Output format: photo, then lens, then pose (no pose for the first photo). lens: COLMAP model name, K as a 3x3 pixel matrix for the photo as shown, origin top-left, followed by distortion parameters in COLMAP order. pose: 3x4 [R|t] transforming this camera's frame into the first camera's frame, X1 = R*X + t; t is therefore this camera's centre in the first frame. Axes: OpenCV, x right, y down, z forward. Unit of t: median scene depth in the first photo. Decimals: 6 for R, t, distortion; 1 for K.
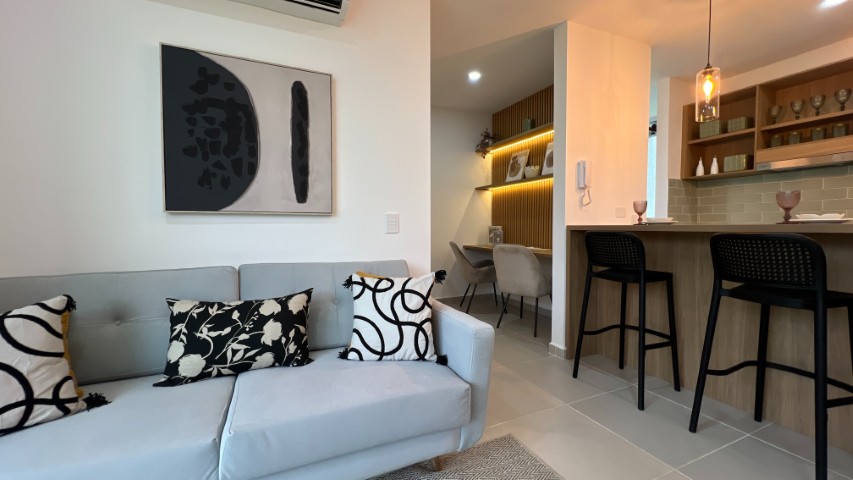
lens RADIAL K [[342.9, 0, 425.9], [0, 342.9, 239.7], [0, 0, 1]] dist [-0.002846, 0.001213]
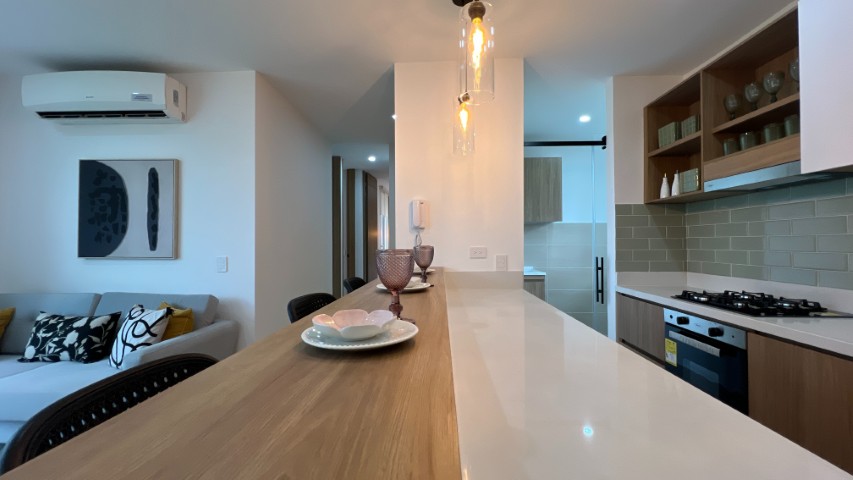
lens RADIAL K [[342.9, 0, 425.9], [0, 342.9, 239.7], [0, 0, 1]] dist [-0.002846, 0.001213]
pose [[0.891665, -0.004870, -0.452670, 1.383136], [-0.017849, 0.998786, -0.045905, -0.113935], [0.452344, 0.049012, 0.890496, 0.250204]]
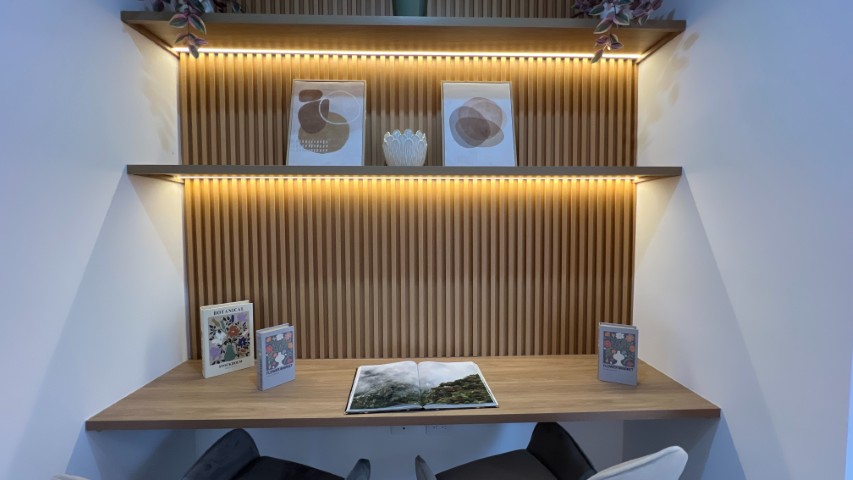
lens RADIAL K [[342.9, 0, 425.9], [0, 342.9, 239.7], [0, 0, 1]] dist [-0.002846, 0.001213]
pose [[0.382256, -0.040212, 0.923181, -0.011846], [0.043271, 0.998736, 0.025586, -0.253402], [-0.923043, 0.030167, 0.383513, 1.894254]]
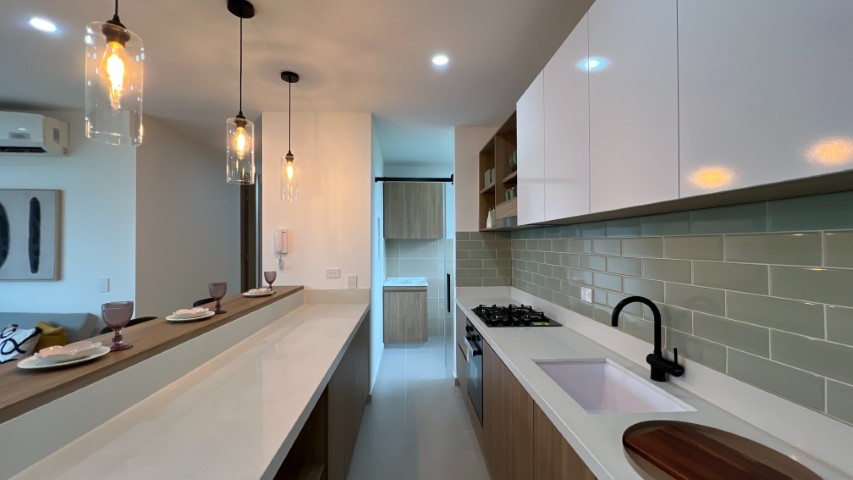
lens RADIAL K [[342.9, 0, 425.9], [0, 342.9, 239.7], [0, 0, 1]] dist [-0.002846, 0.001213]
pose [[0.933405, -0.002245, -0.358817, 1.983831], [-0.015464, 0.998800, -0.046479, -0.226937], [0.358491, 0.048932, 0.932250, 0.182831]]
